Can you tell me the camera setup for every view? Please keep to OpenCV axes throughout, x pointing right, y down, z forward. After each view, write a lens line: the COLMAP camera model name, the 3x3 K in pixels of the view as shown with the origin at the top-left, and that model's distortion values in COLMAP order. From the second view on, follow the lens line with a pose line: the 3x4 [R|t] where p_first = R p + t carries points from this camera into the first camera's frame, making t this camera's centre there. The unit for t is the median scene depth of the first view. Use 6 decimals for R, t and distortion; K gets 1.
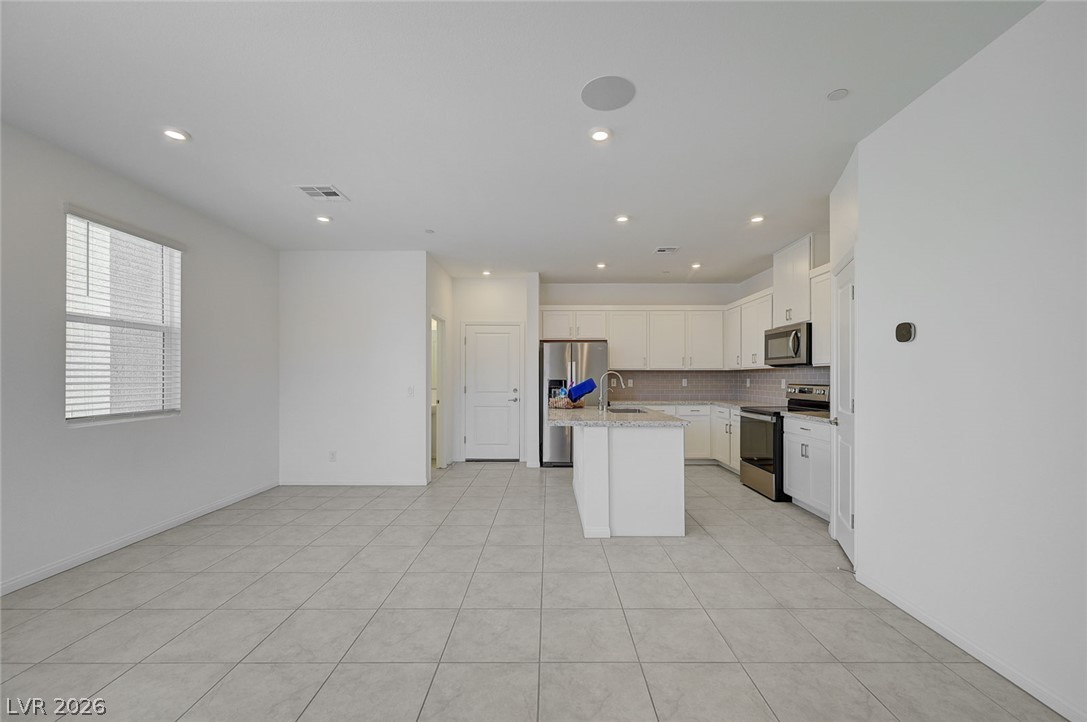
lens RADIAL K [[432.1, 0, 547.5], [0, 432.1, 370.6], [0, 0, 1]] dist [0.001087, 0.000212]
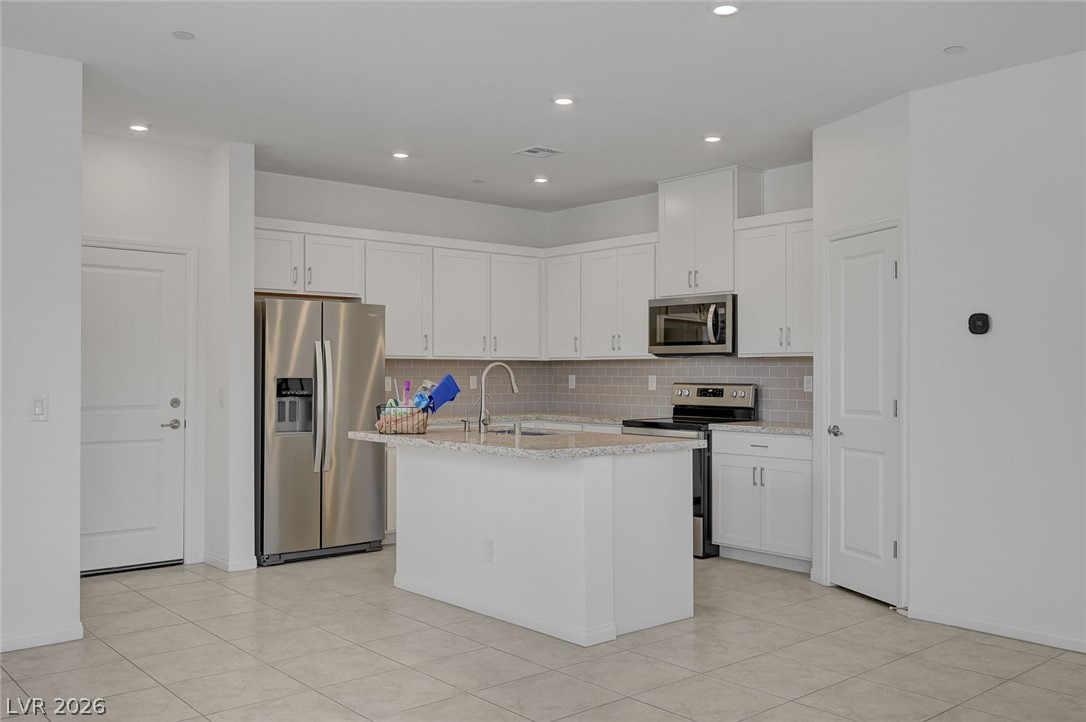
lens RADIAL K [[941.6, 0, 543.0], [0, 941.6, 361.0], [0, 0, 1]] dist [-0.003589, -0.005122]
pose [[0.757718, 0.008329, 0.652529, -0.566398], [-0.010913, 0.999940, -0.000093, -0.000271], [-0.652491, -0.007051, 0.757763, 0.051156]]
